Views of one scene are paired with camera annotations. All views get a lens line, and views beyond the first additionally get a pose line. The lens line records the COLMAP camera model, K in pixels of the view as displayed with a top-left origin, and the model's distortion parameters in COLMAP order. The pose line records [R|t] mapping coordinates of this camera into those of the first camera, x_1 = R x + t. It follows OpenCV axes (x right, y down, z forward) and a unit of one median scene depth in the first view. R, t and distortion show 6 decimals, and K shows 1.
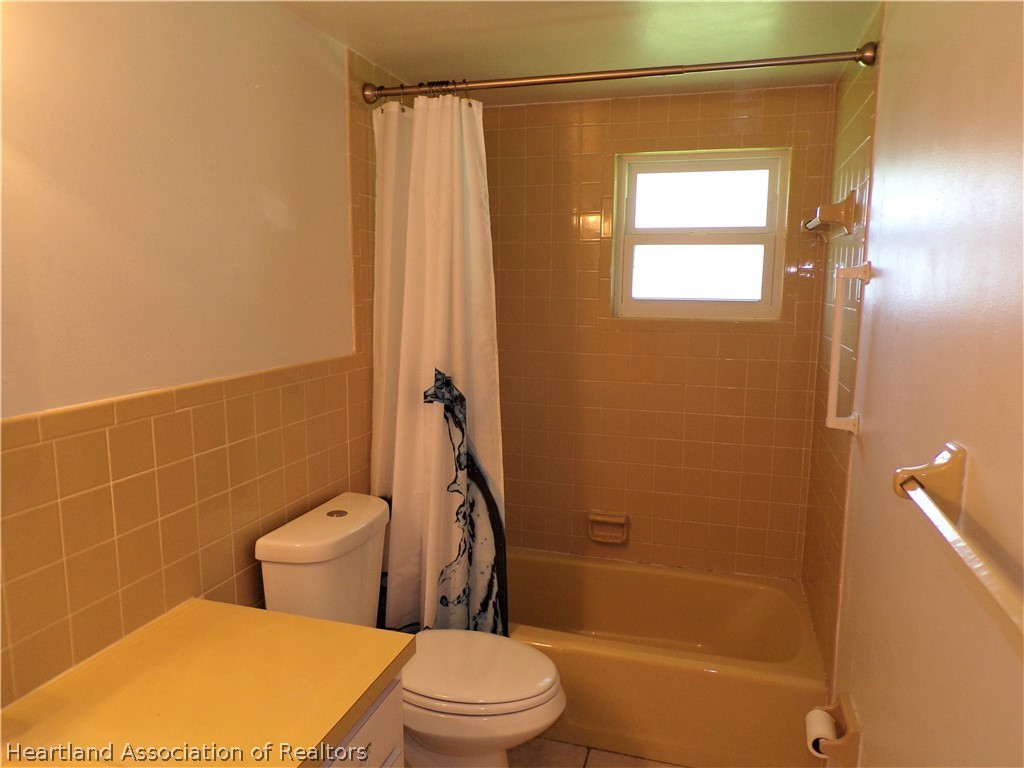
lens RADIAL K [[696.4, 0, 521.3], [0, 696.4, 388.4], [0, 0, 1]] dist [-0.027684, 0.035776]
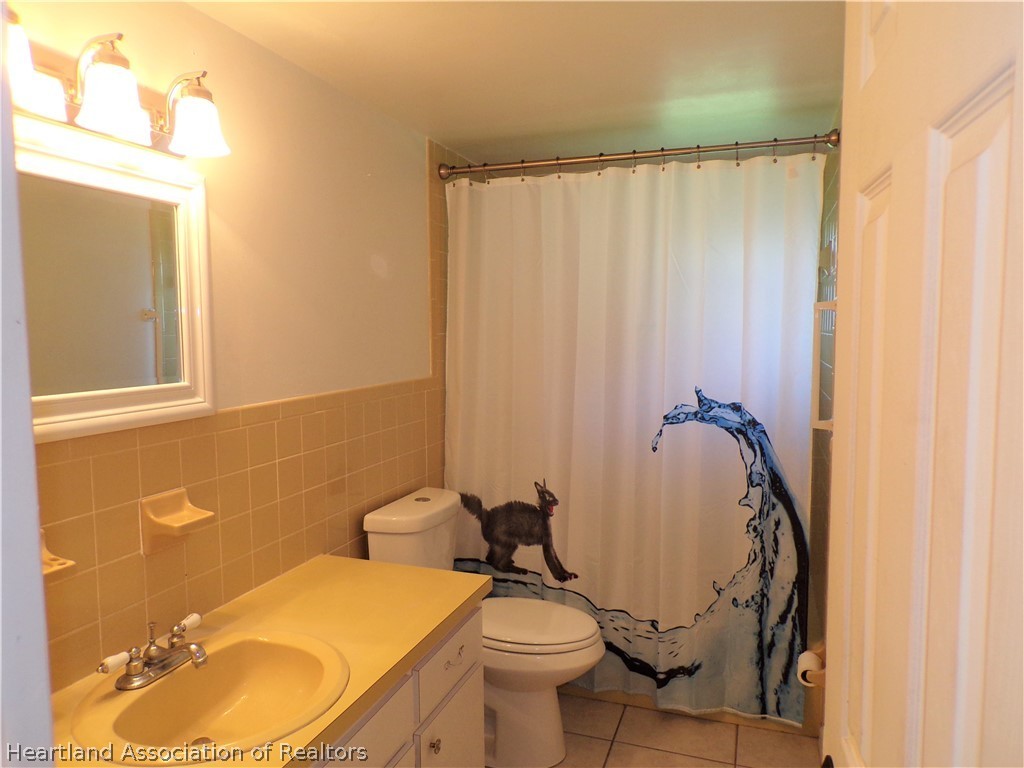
lens RADIAL K [[696.4, 0, 521.3], [0, 696.4, 388.4], [0, 0, 1]] dist [-0.027684, 0.035776]
pose [[0.998741, -0.008157, -0.049489, -0.020867], [0.005150, 0.998150, -0.060587, 0.058402], [0.049891, 0.060256, 0.996935, -0.285143]]
